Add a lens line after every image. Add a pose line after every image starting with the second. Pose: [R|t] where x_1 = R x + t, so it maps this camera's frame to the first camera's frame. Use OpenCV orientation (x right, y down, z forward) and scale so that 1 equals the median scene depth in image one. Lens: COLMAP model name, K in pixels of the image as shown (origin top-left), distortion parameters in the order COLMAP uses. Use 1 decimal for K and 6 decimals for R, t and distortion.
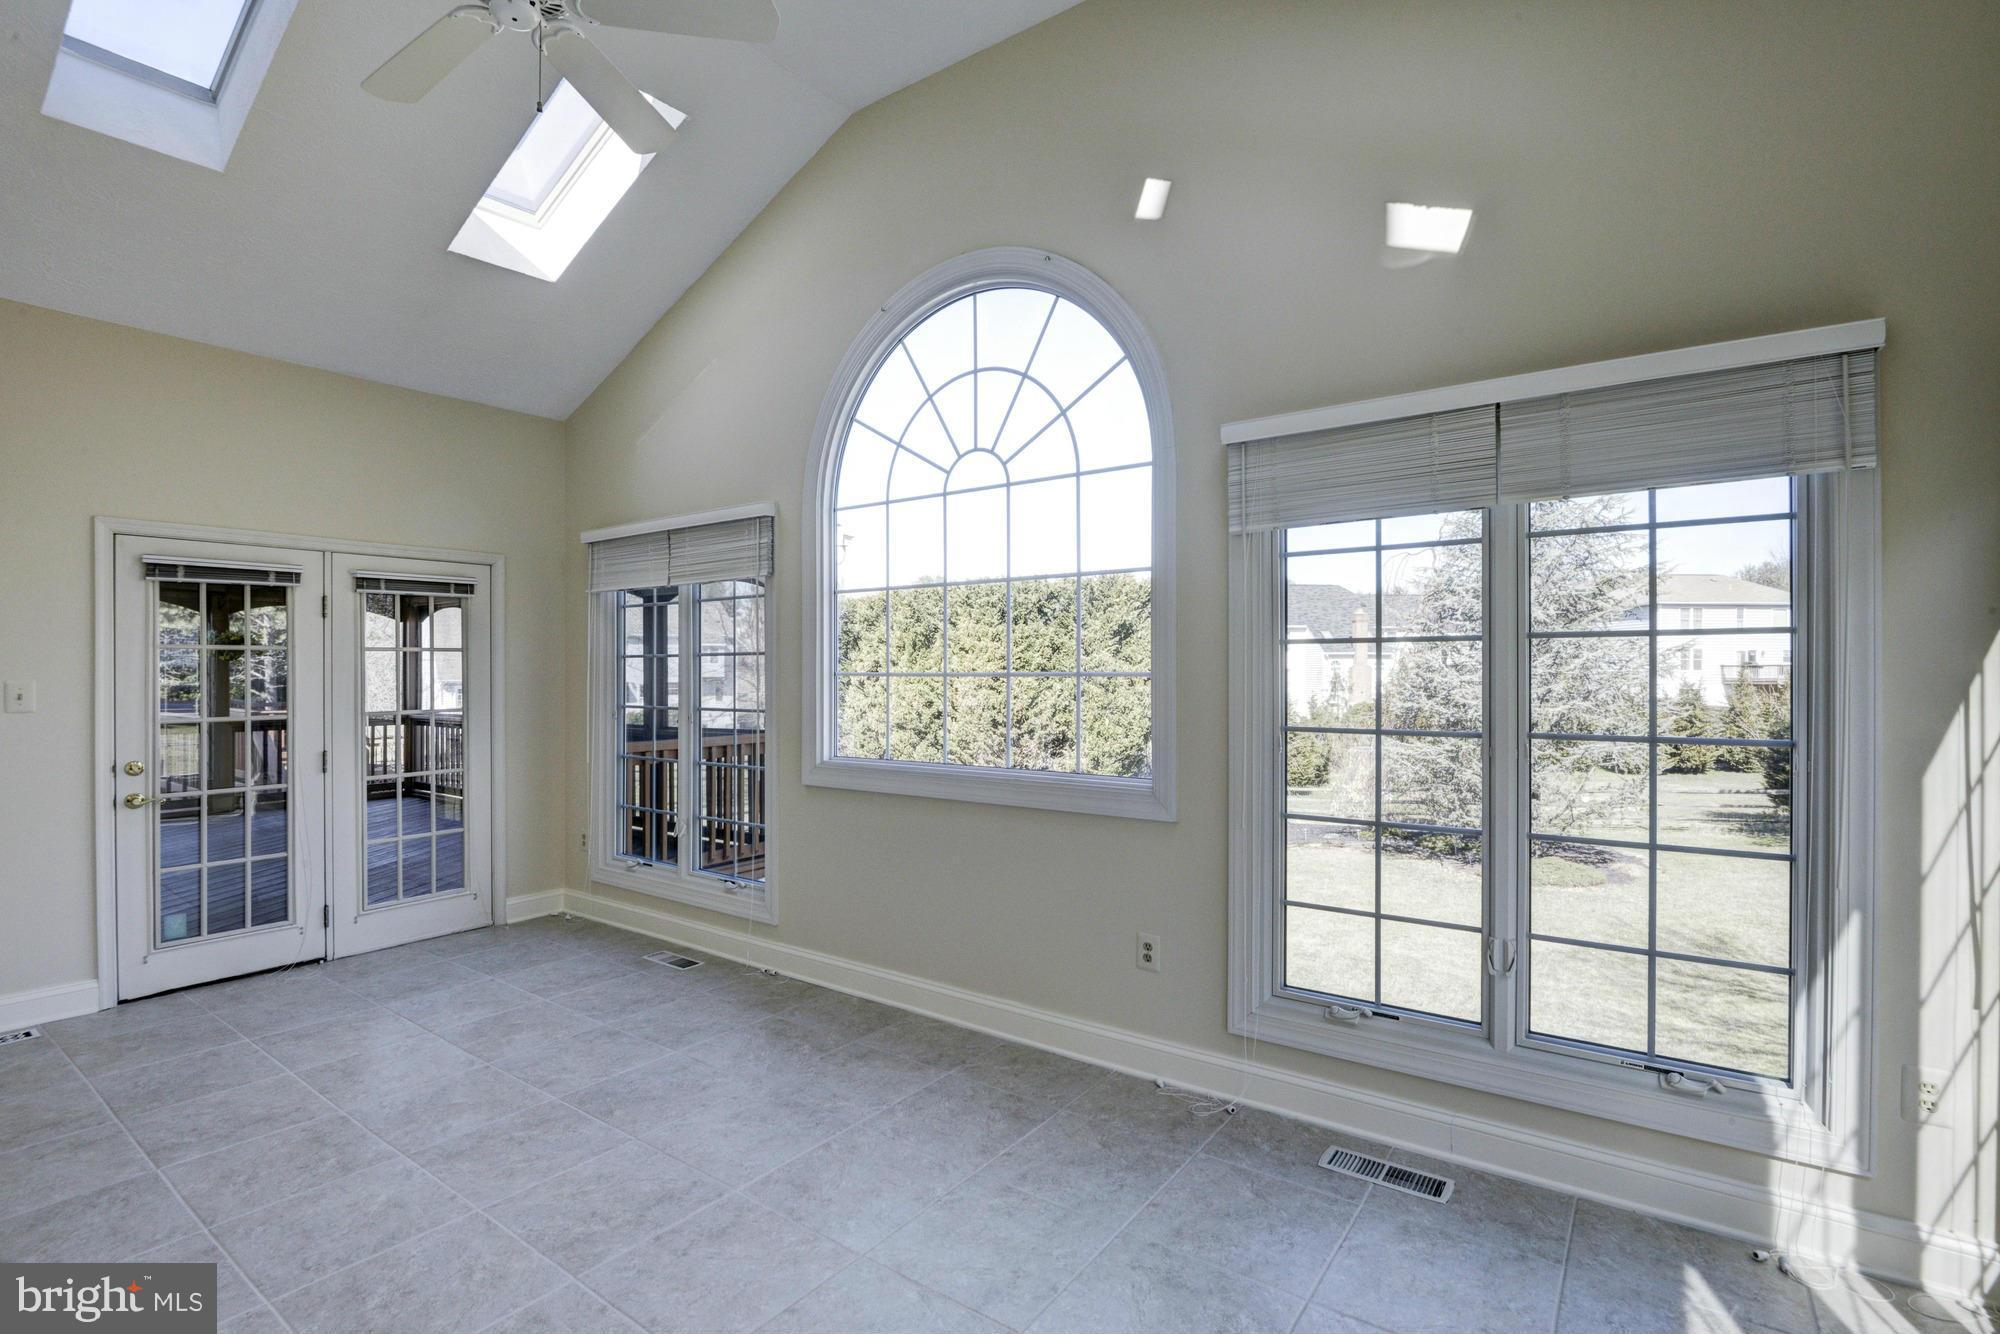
lens RADIAL K [[924.7, 0, 993.2], [0, 924.7, 671.5], [0, 0, 1]] dist [-0.015813, -0.000309]
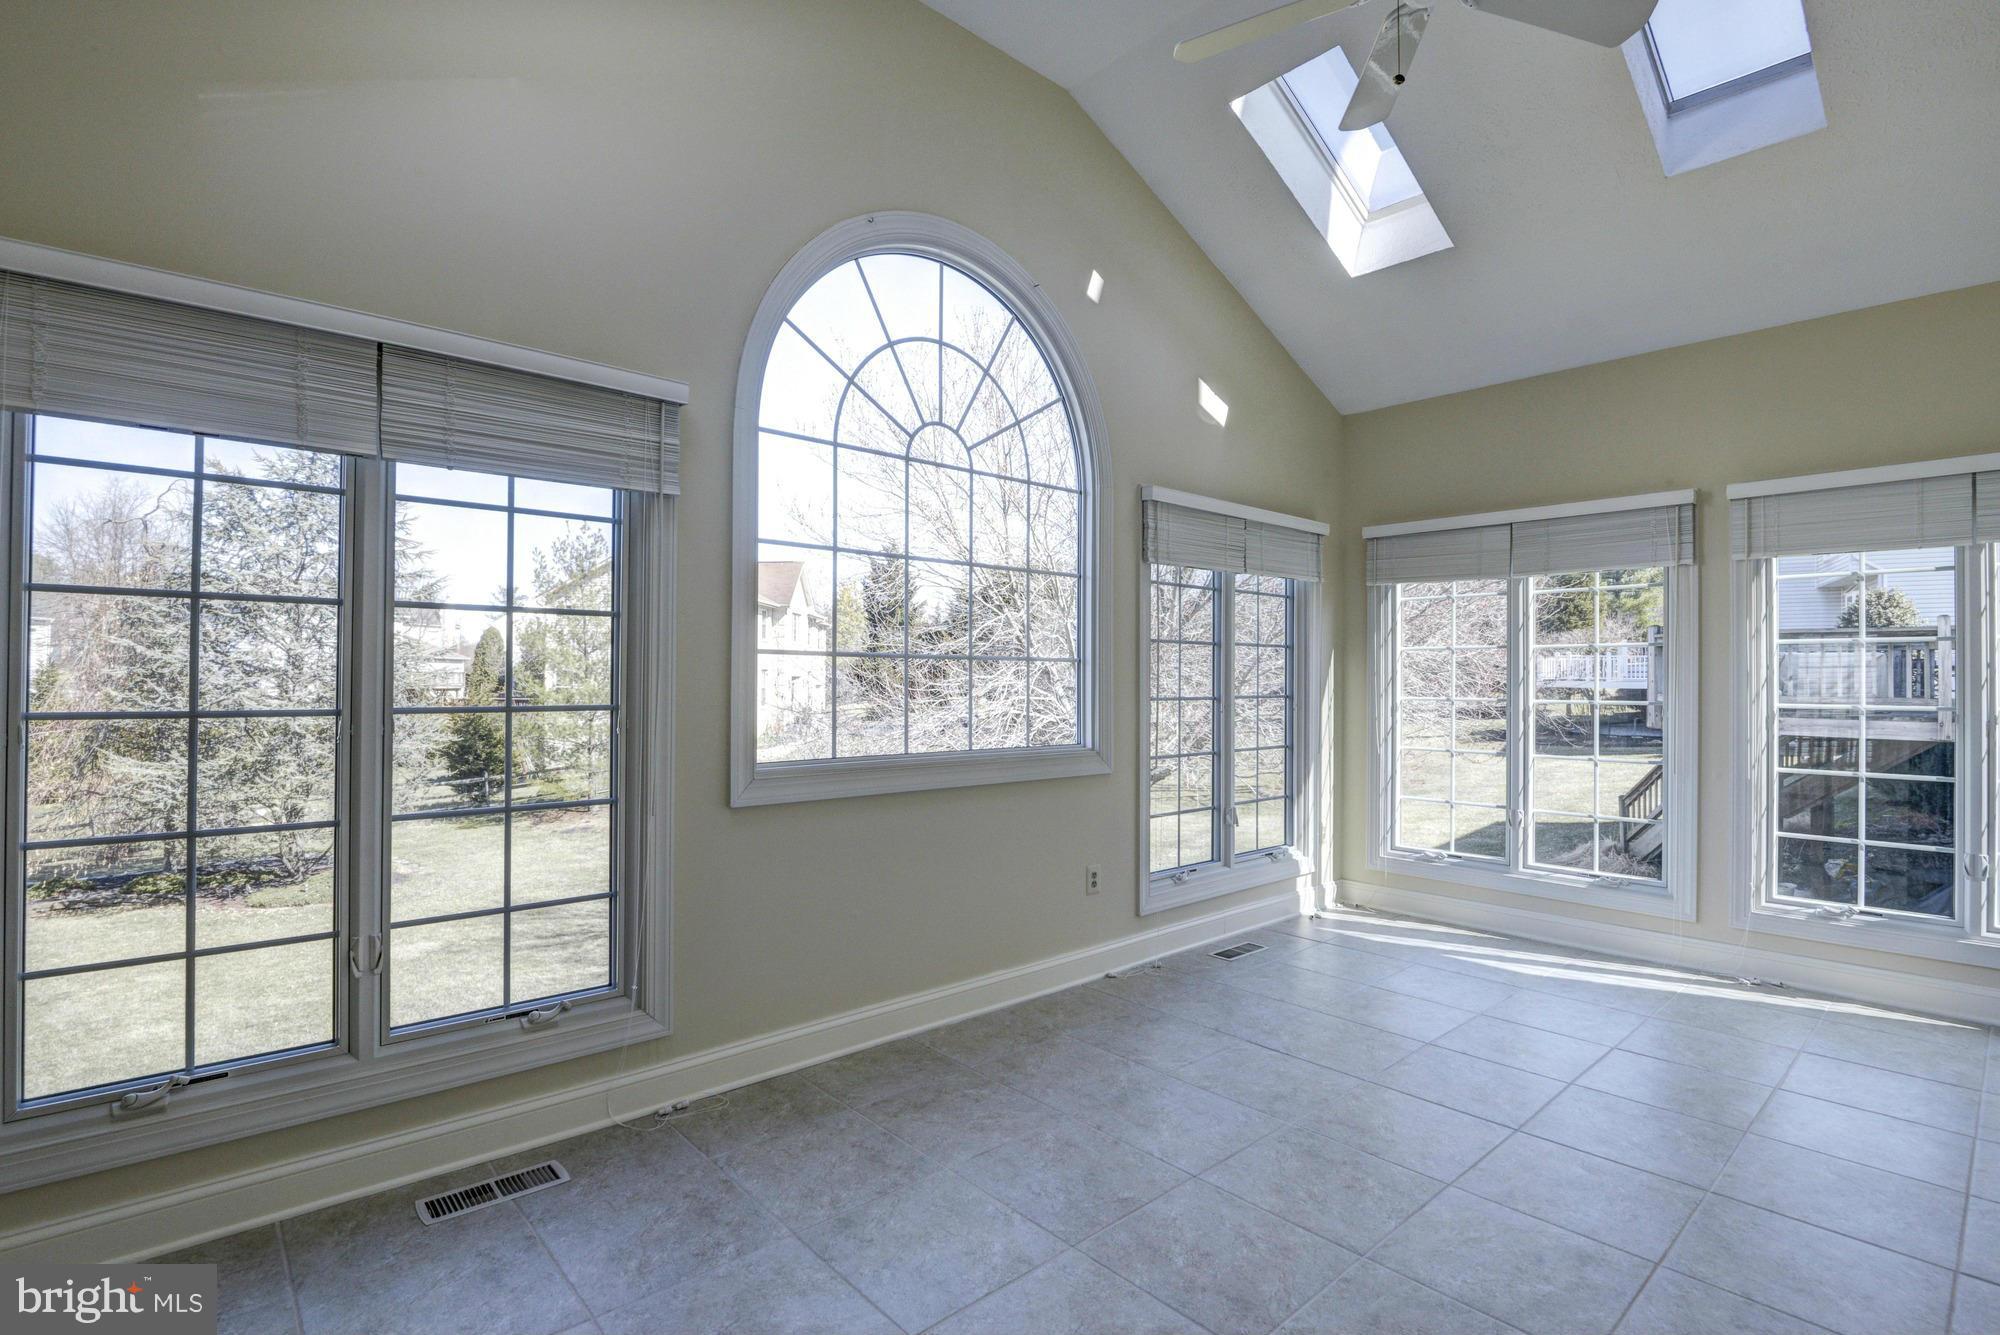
lens RADIAL K [[993.6, 0, 993.1], [0, 993.6, 638.5], [0, 0, 1]] dist [-0.019279, -0.000287]
pose [[0.192117, 0.024868, 0.981057, -0.999264], [-0.025102, 0.999476, -0.020419, 0.003438], [-0.981051, -0.020704, 0.192641, 0.728759]]
